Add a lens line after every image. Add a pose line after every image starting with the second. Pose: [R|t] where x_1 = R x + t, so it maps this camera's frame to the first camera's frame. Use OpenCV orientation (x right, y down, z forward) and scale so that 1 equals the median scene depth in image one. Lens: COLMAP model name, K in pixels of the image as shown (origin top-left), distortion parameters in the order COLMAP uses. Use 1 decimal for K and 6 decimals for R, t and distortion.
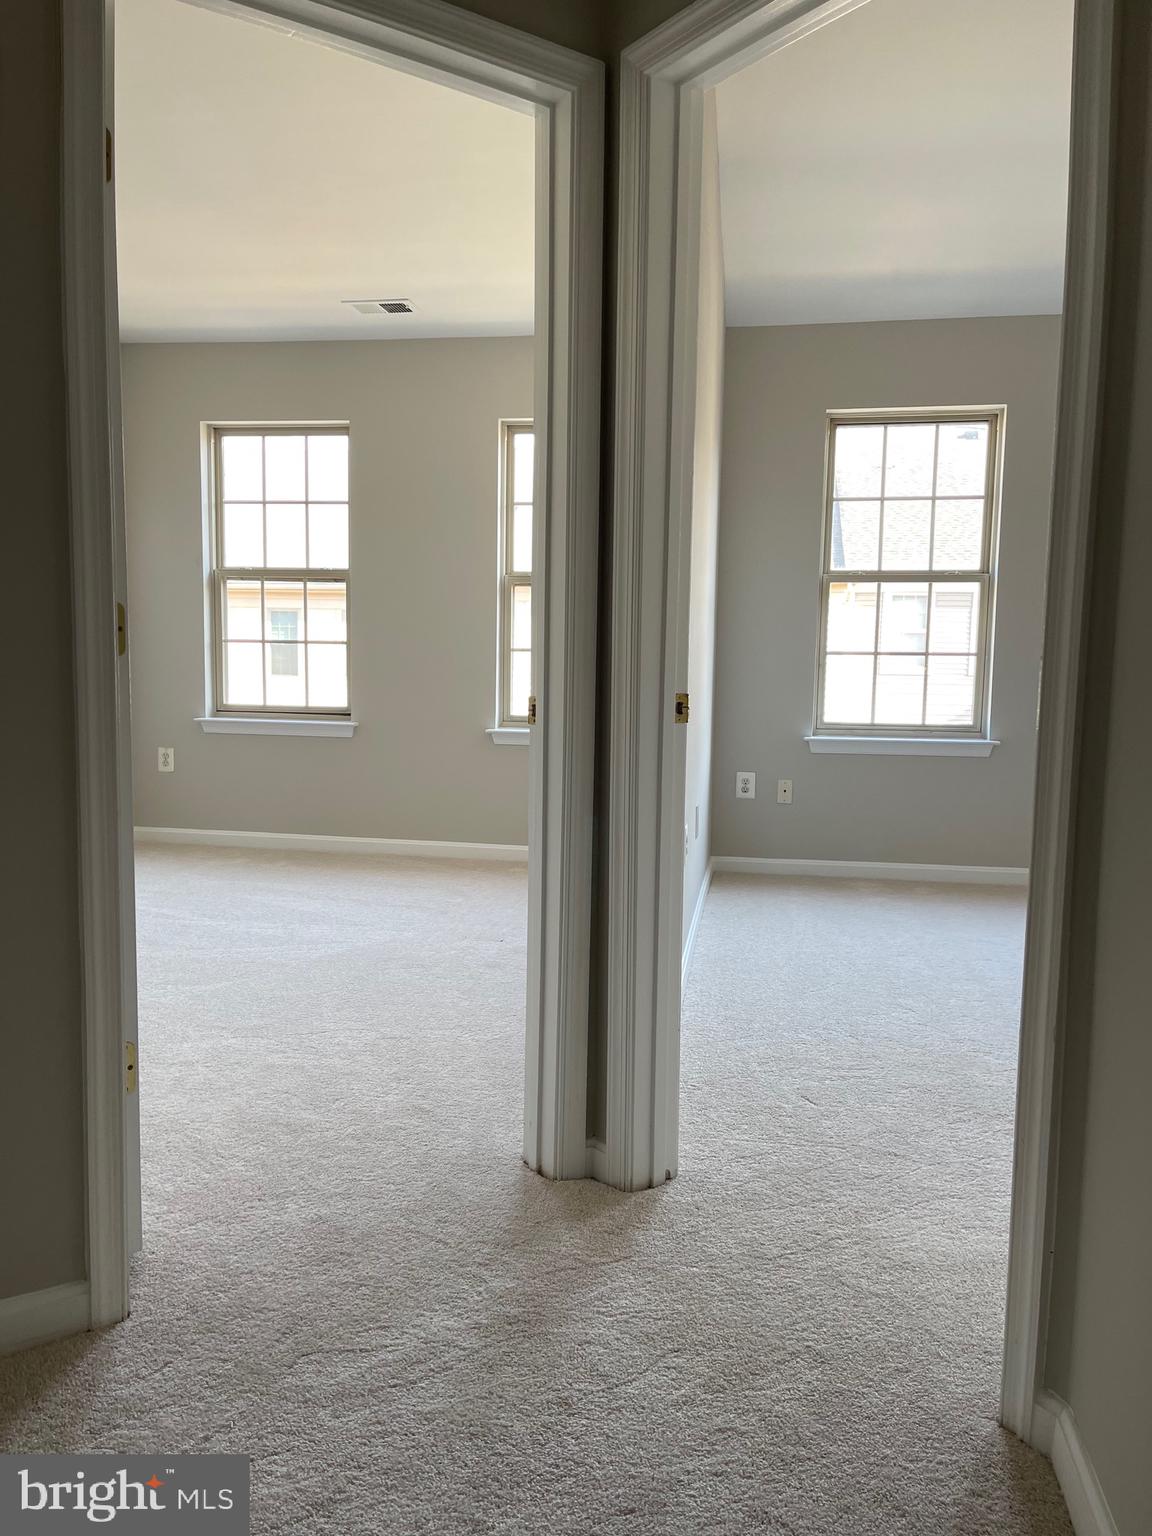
lens RADIAL K [[1162.5, 0, 576.0], [0, 1162.5, 768.0], [0, 0, 1]] dist [0.025659, -0.000972]
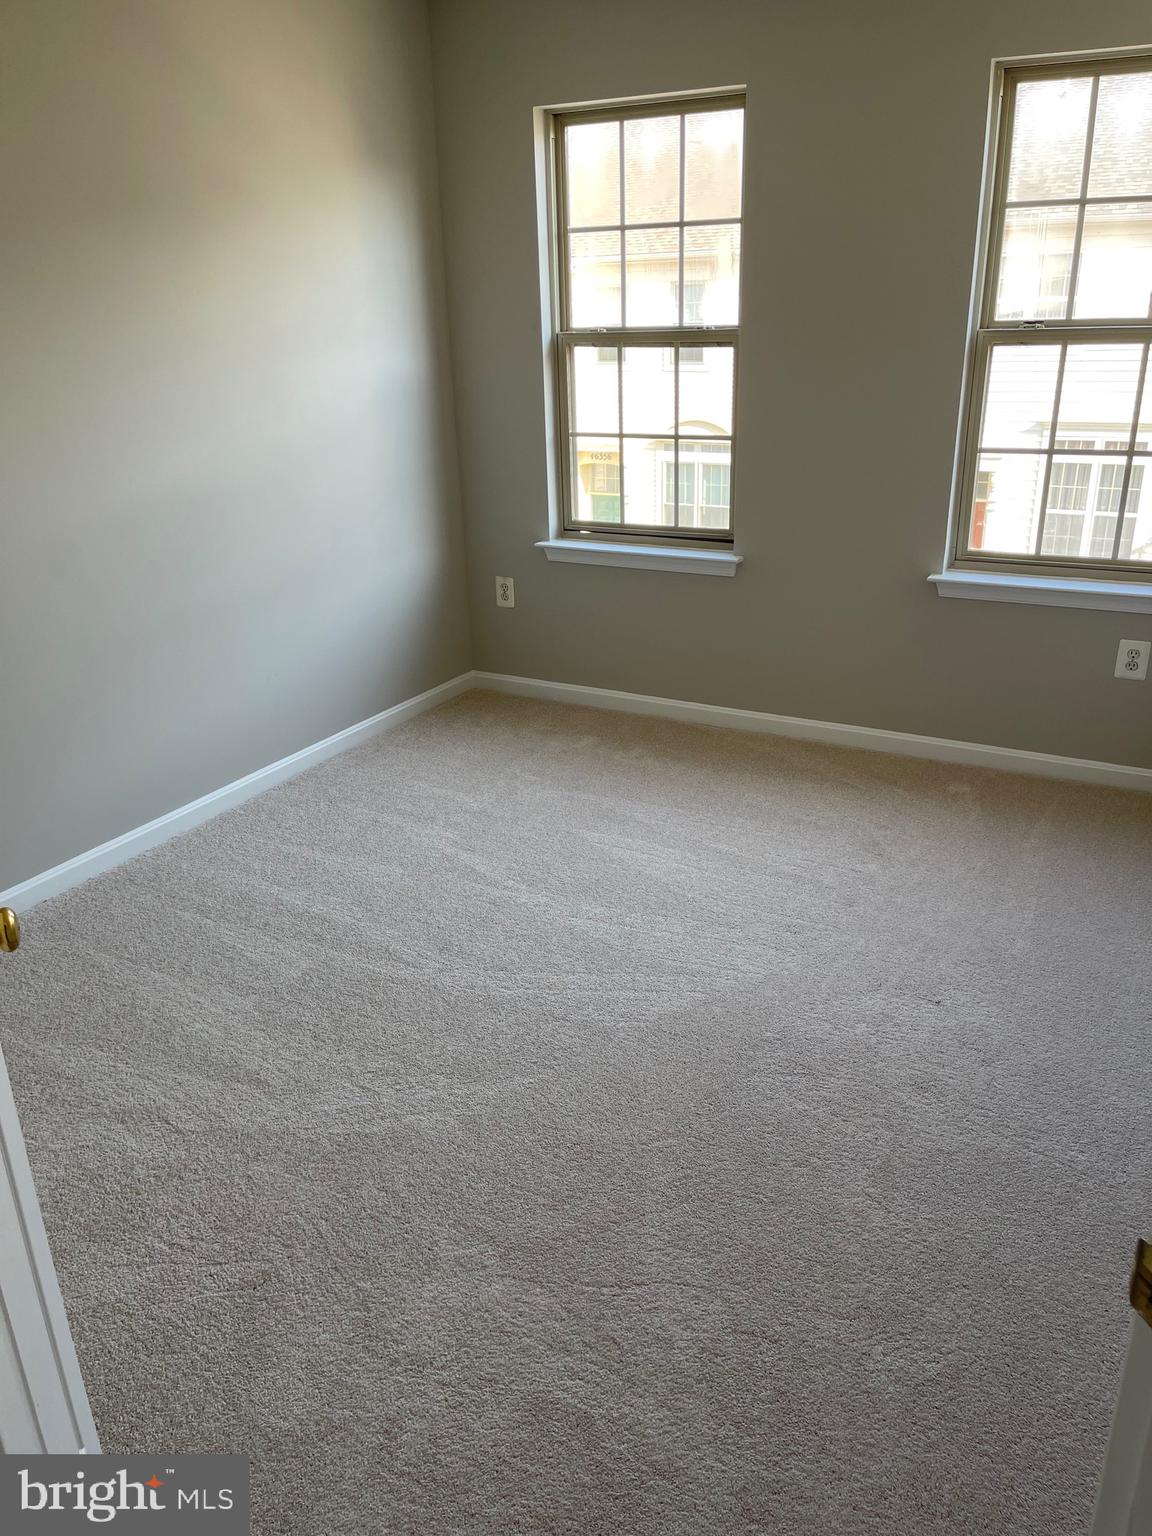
lens RADIAL K [[1145.0, 0, 576.0], [0, 1145.0, 768.0], [0, 0, 1]] dist [0.110524, -0.156834]
pose [[0.941184, 0.085022, -0.327024, -0.038572], [0.010263, 0.960186, 0.279173, -0.112075], [0.337739, -0.266110, 0.902839, 0.276952]]
